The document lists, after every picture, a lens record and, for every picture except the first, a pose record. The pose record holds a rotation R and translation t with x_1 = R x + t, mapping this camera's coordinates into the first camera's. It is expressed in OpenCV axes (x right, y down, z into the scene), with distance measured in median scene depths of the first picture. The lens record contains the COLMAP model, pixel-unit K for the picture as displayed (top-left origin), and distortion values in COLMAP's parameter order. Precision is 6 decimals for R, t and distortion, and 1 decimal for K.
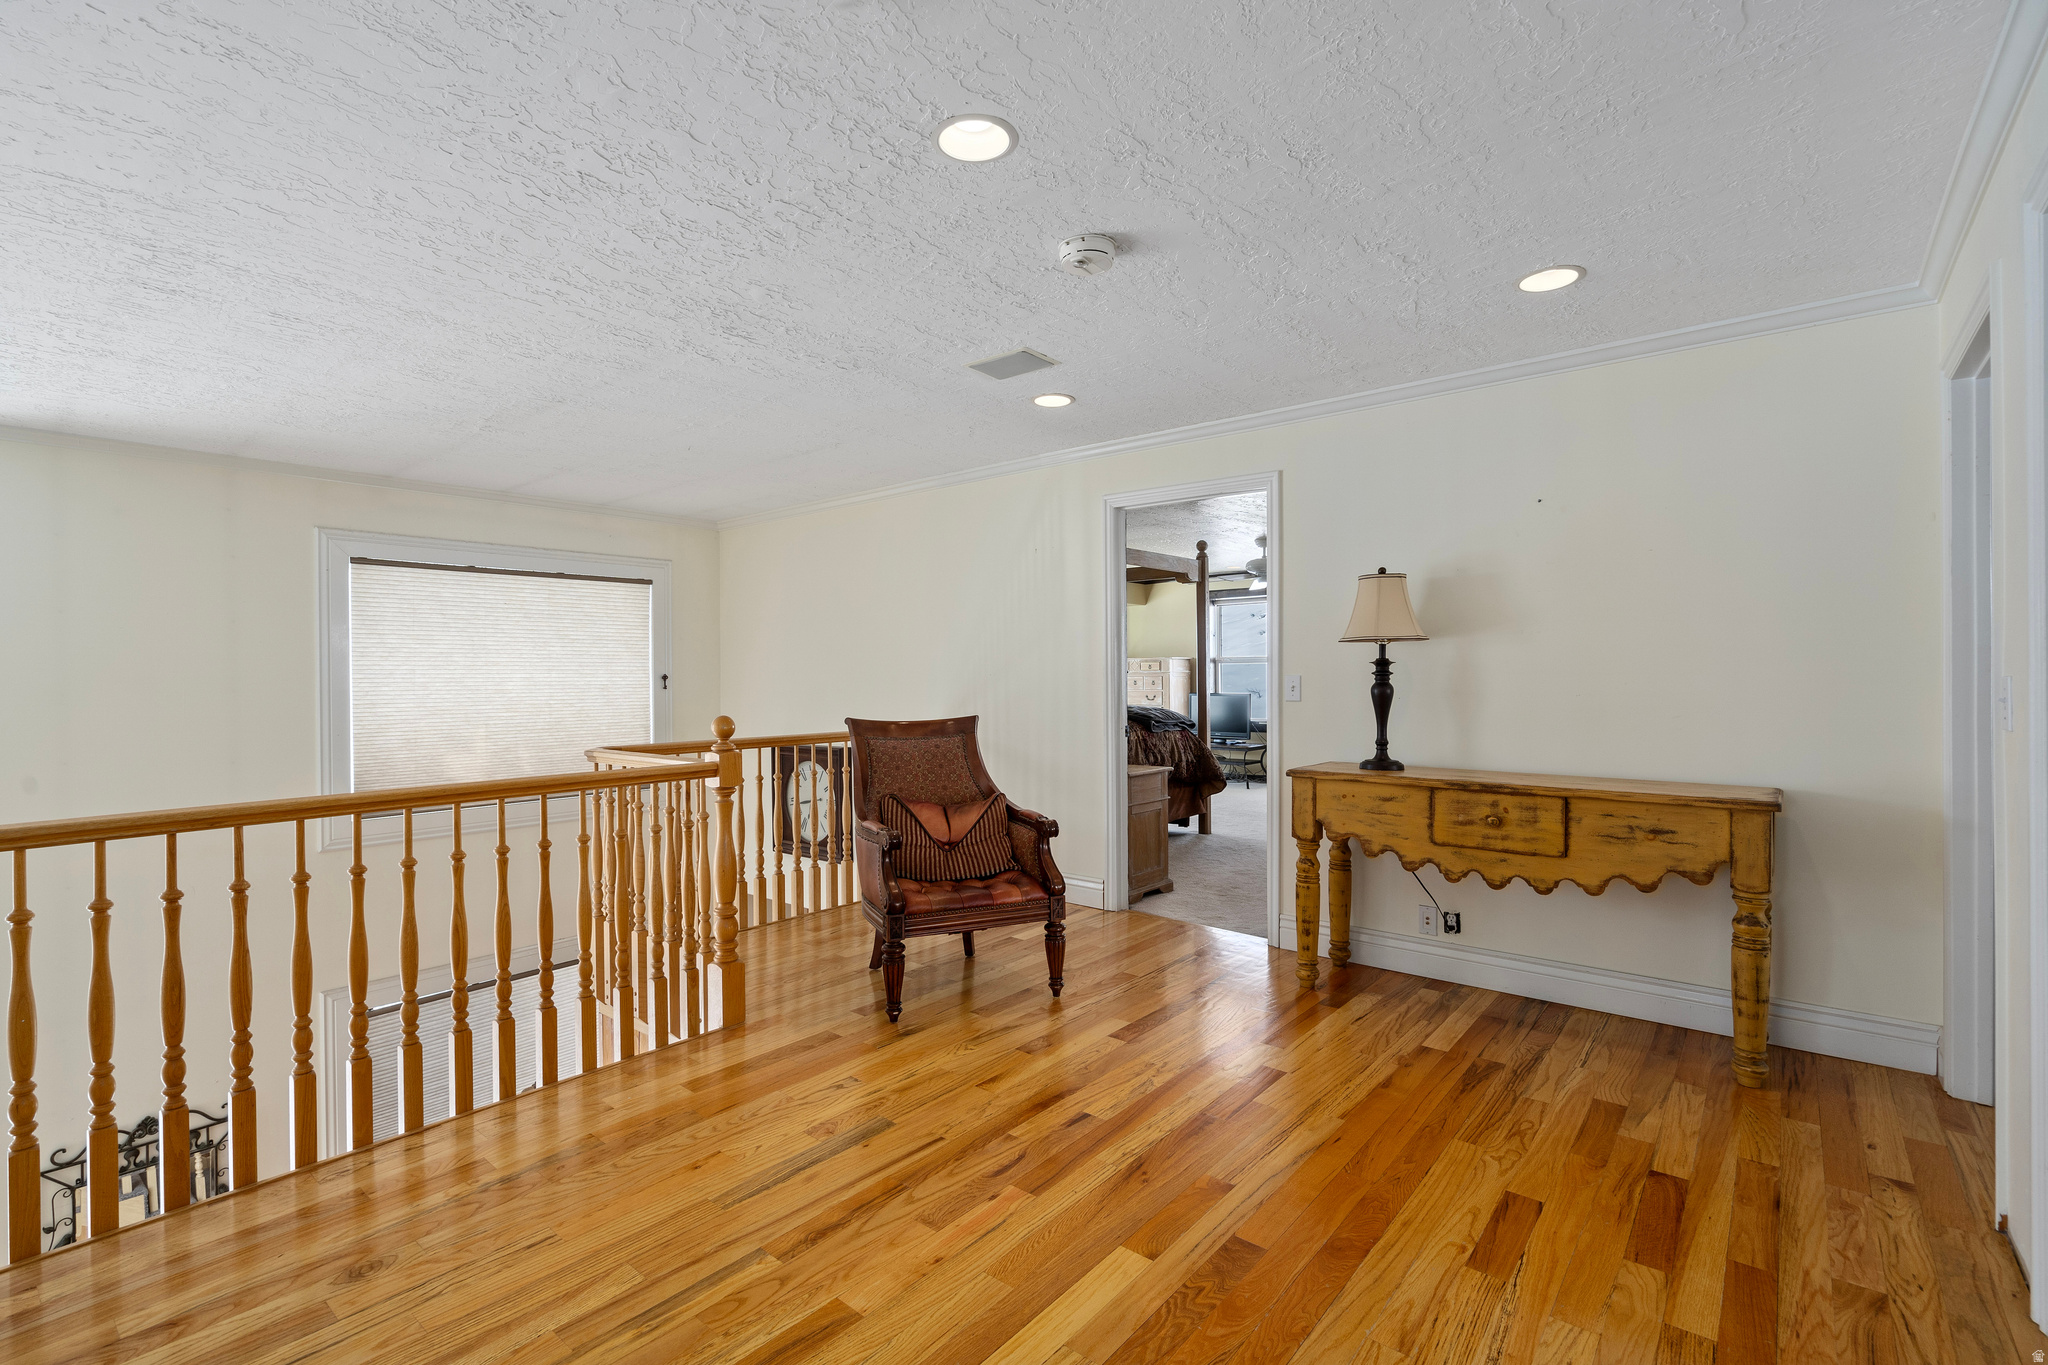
lens RADIAL K [[933.8, 0, 1026.4], [0, 933.8, 683.0], [0, 0, 1]] dist [-0.001594, 0.000006]
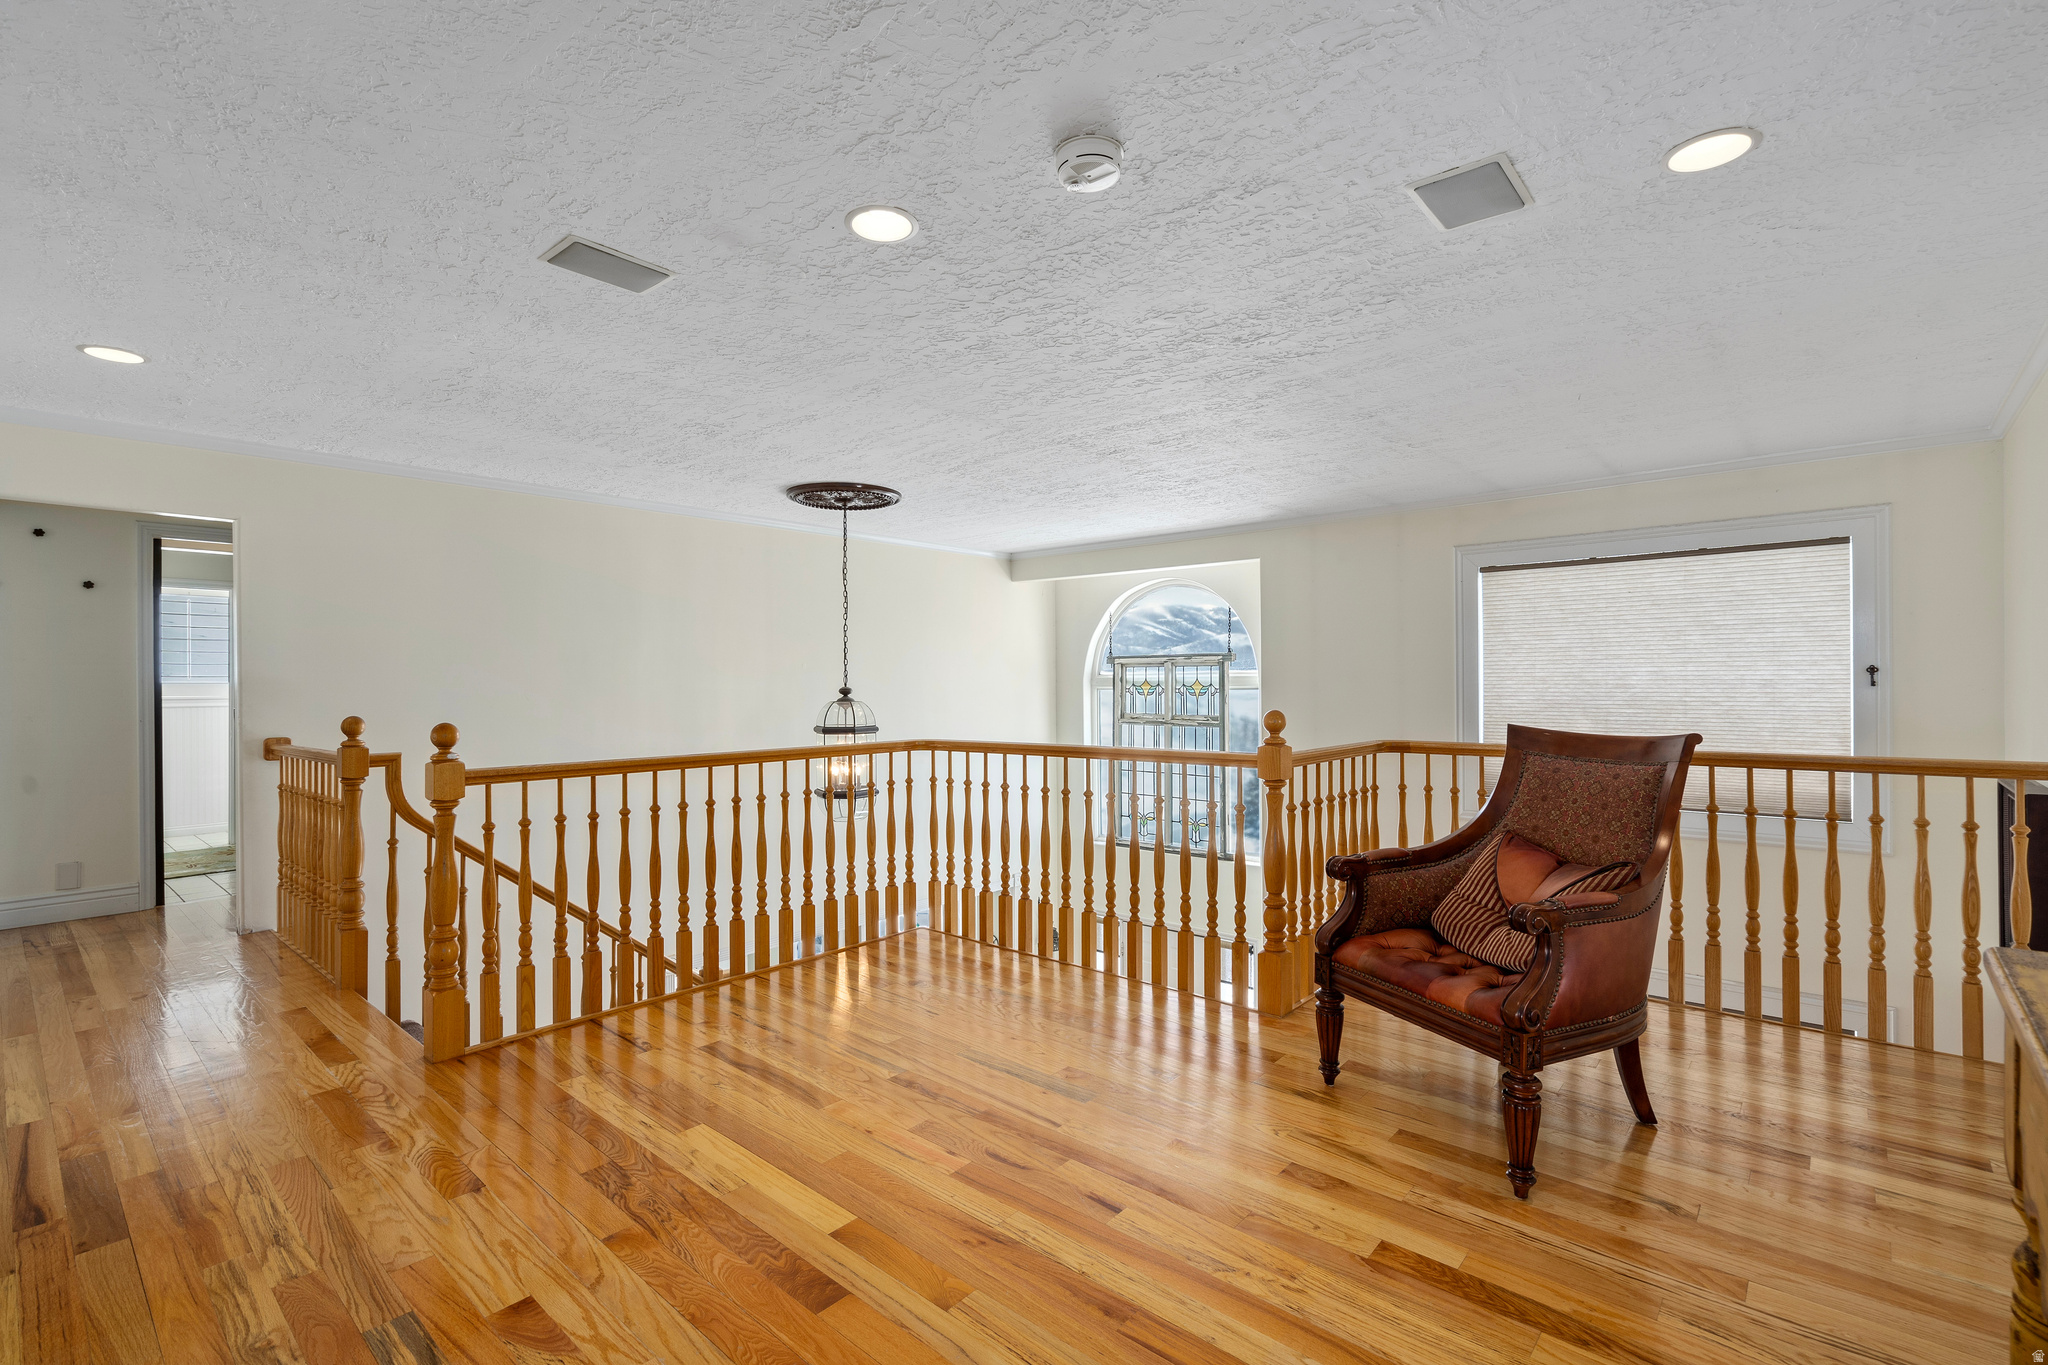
lens RADIAL K [[933.8, 0, 1026.4], [0, 933.8, 678.4], [0, 0, 1]] dist [-0.001594, 0.000006]
pose [[-0.040910, 0.003527, -0.999157, 0.702262], [-0.001375, 0.999993, 0.003586, -0.002034], [0.999162, 0.001520, -0.040905, 0.762933]]
